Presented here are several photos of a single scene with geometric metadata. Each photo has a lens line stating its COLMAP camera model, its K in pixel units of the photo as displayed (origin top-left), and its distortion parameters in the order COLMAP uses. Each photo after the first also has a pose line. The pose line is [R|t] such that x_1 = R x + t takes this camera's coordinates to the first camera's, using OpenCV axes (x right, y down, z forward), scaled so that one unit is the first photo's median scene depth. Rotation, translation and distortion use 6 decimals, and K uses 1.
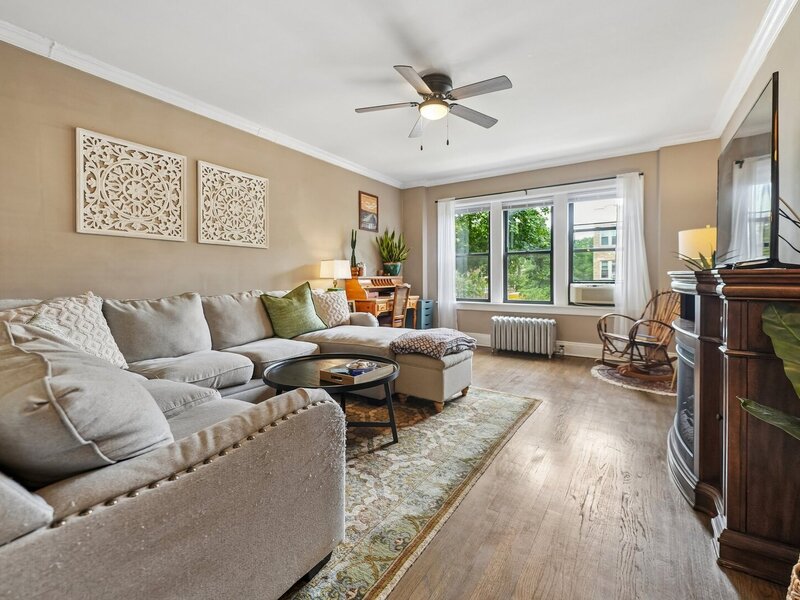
lens RADIAL K [[364.9, 0, 396.6], [0, 364.9, 300.2], [0, 0, 1]] dist [0.001652, -0.000990]
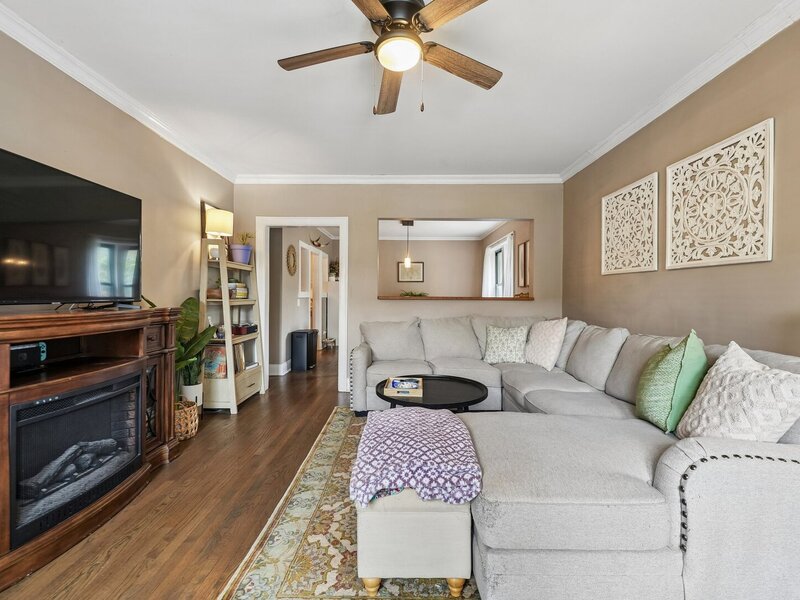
lens RADIAL K [[364.9, 0, 396.6], [0, 364.9, 300.2], [0, 0, 1]] dist [0.001652, -0.000990]
pose [[-0.839772, 0.012018, -0.542805, 0.374305], [-0.029225, 0.997305, 0.067295, -0.121355], [0.542151, 0.072376, -0.837158, 1.294523]]
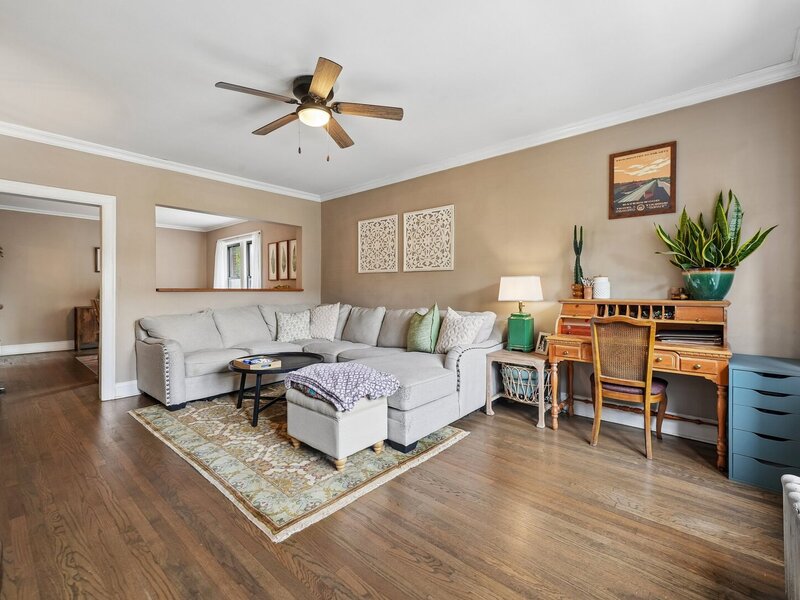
lens RADIAL K [[364.9, 0, 396.6], [0, 364.9, 300.2], [0, 0, 1]] dist [0.001652, -0.000990]
pose [[-0.143526, 0.036420, -0.988976, 0.819756], [-0.056729, 0.997377, 0.044962, -0.104998], [0.988019, 0.062557, -0.141084, 1.126522]]
